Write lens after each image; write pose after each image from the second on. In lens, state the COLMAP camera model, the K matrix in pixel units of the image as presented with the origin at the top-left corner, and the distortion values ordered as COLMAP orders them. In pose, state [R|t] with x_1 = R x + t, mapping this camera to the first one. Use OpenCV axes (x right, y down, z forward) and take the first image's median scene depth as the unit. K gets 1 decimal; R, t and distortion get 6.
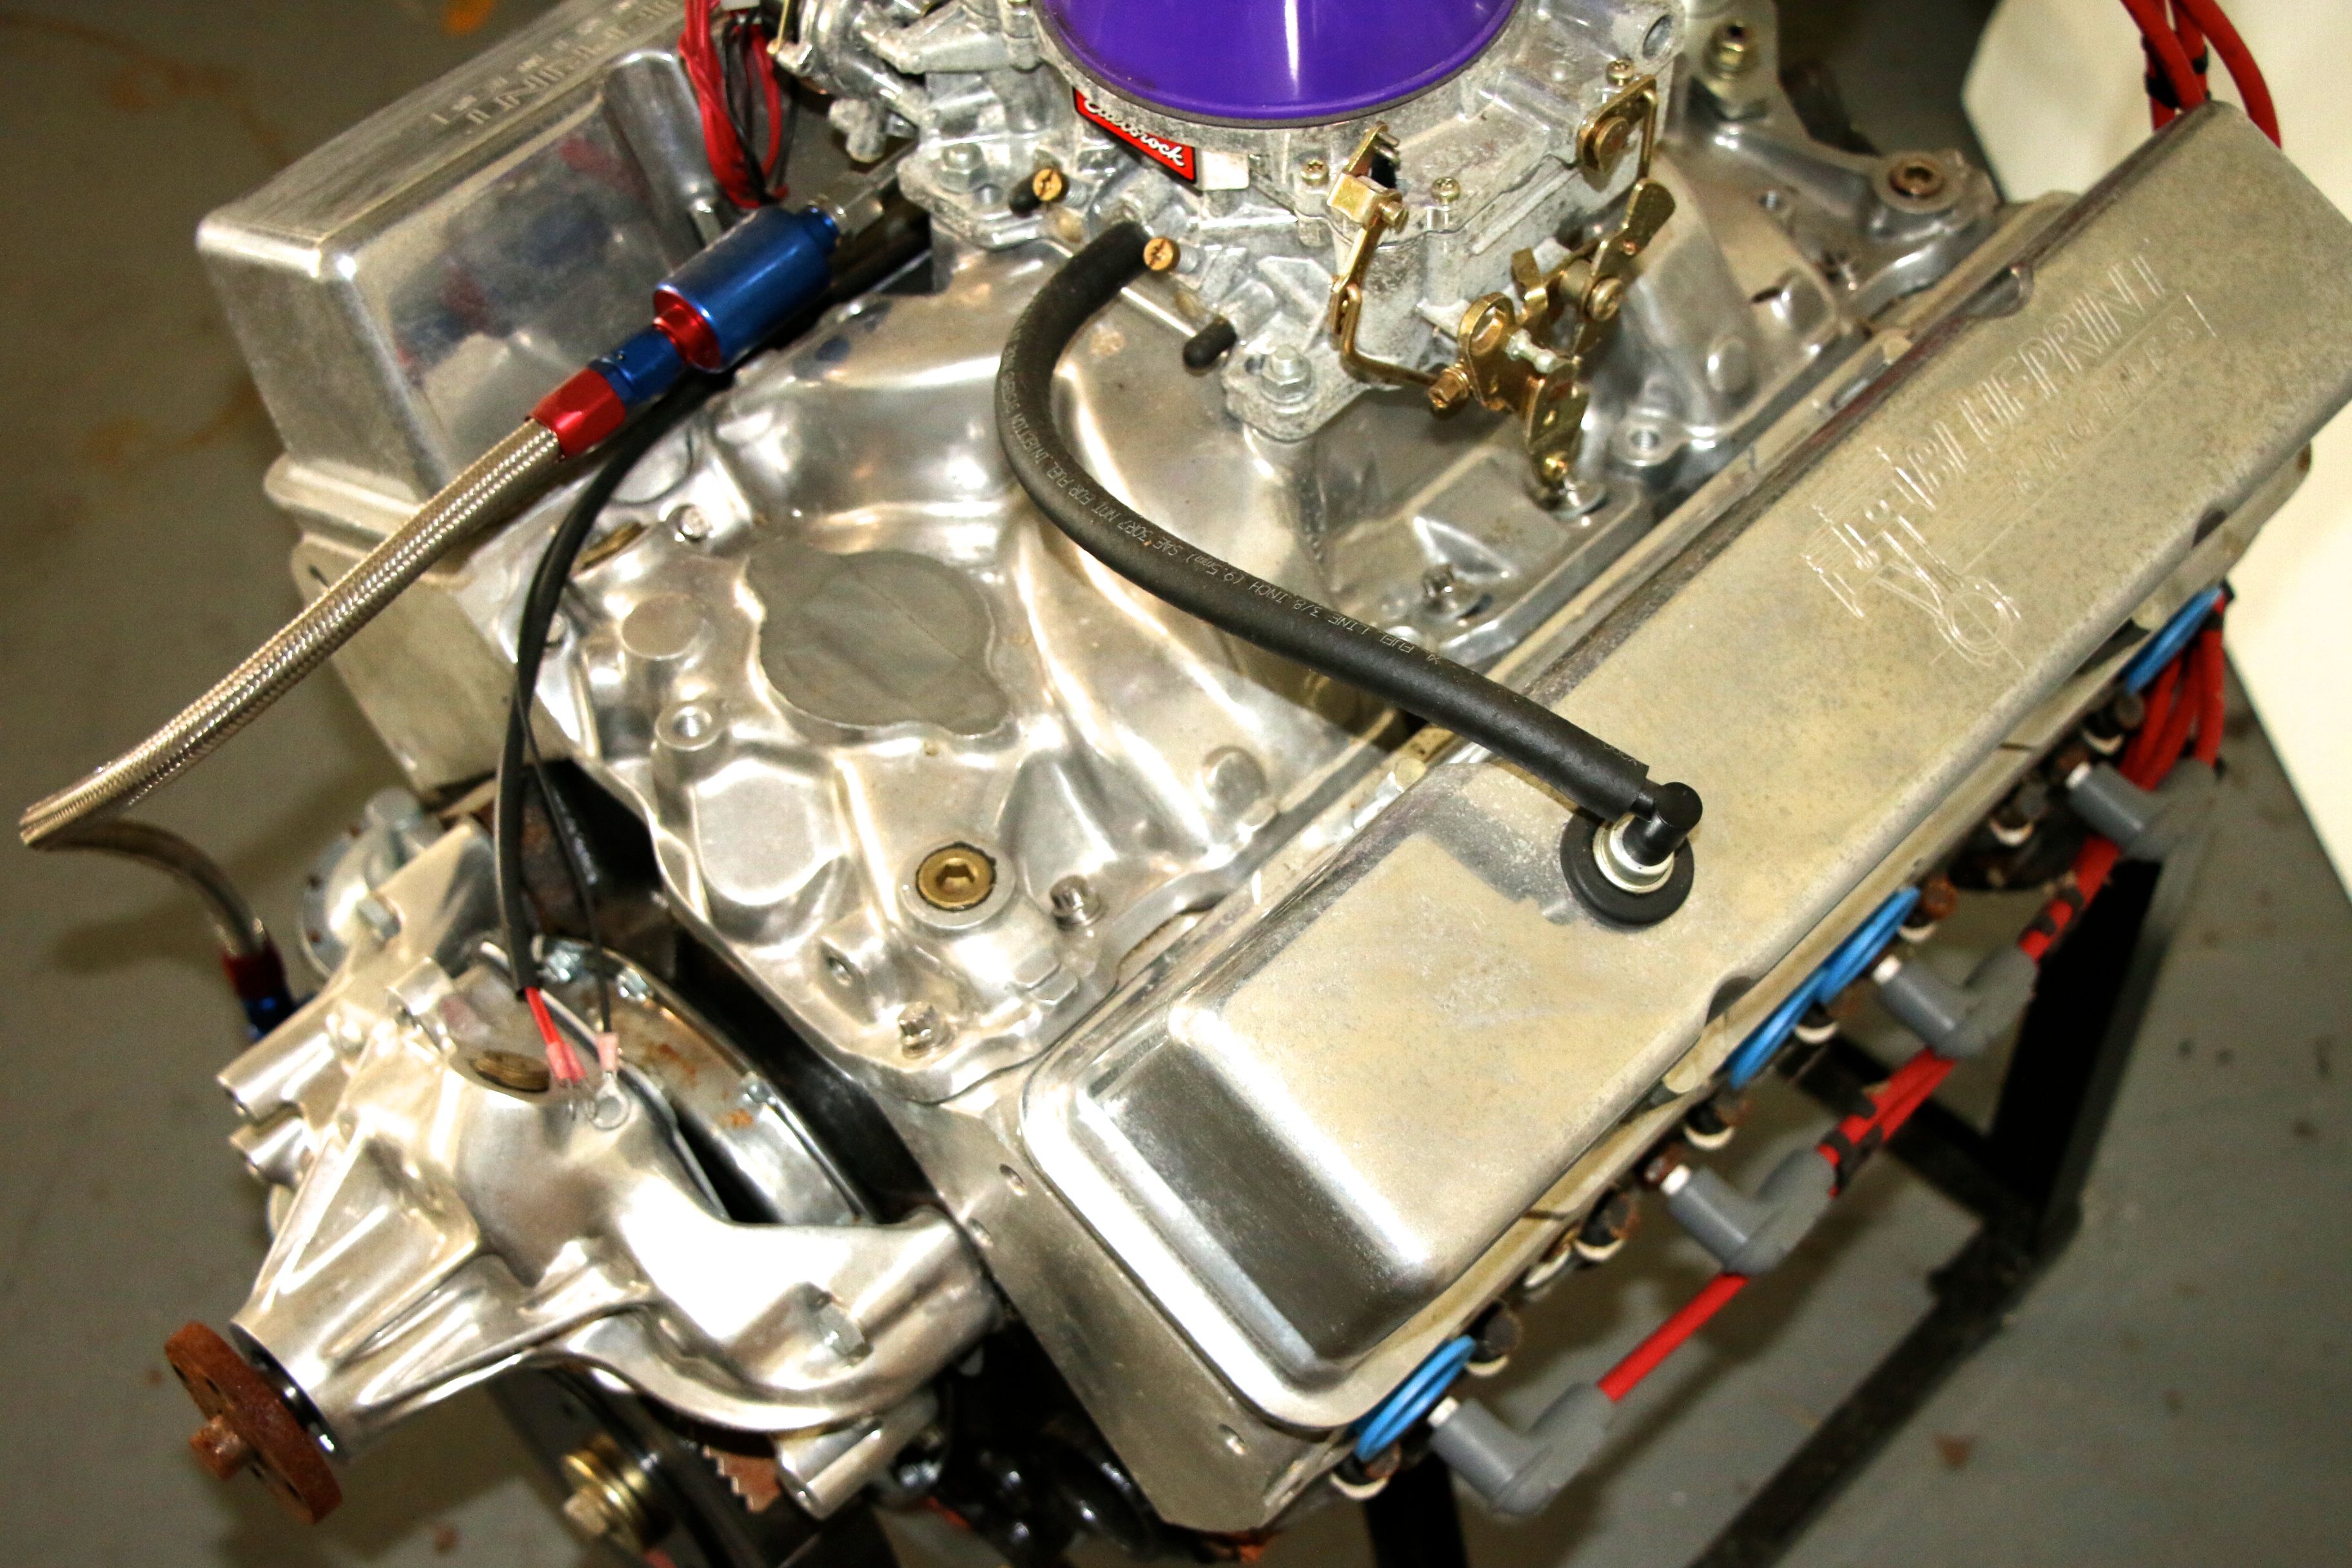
lens RADIAL K [[3297.5, 0, 1173.2], [0, 3297.5, 781.4], [0, 0, 1]] dist [-0.004790, 0.000000]
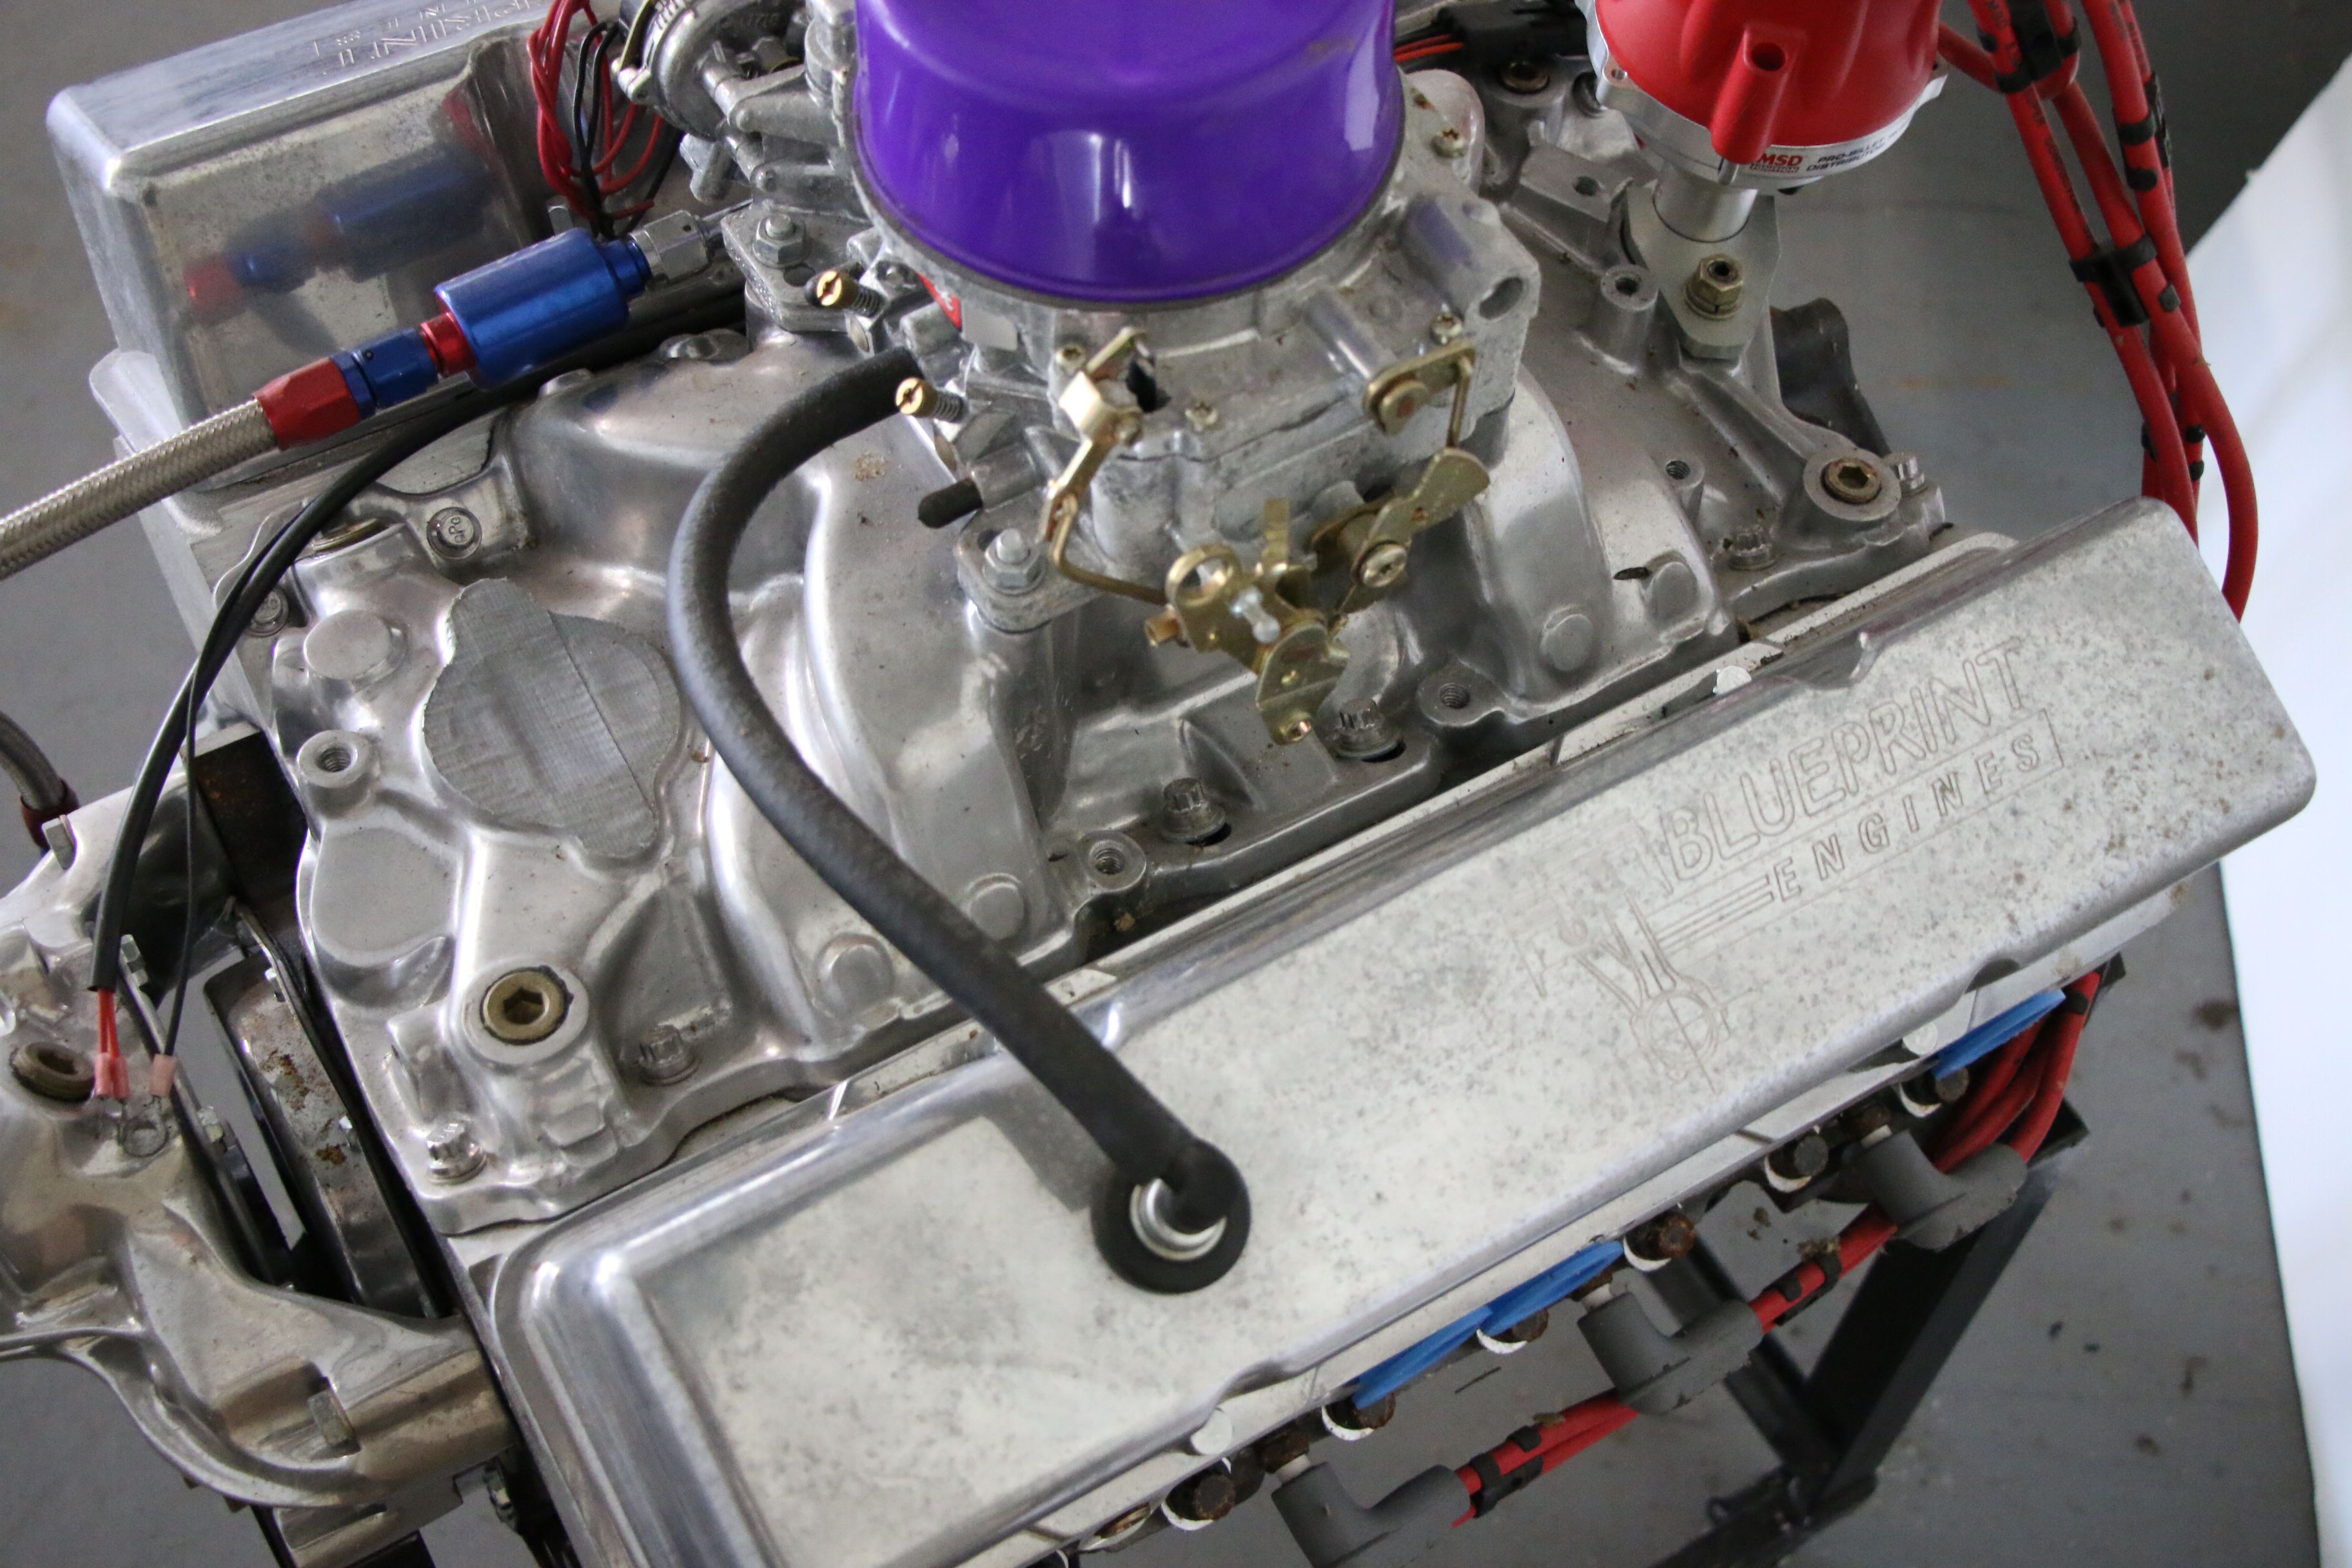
lens RADIAL K [[2948.8, 0, 1179.2], [0, 2948.8, 786.1], [0, 0, 1]] dist [-0.027405, 0.000000]
pose [[0.963768, 0.254375, -0.080283, 0.150562], [-0.250009, 0.966346, 0.060583, -0.117689], [0.092992, -0.038317, 0.994929, 0.186821]]
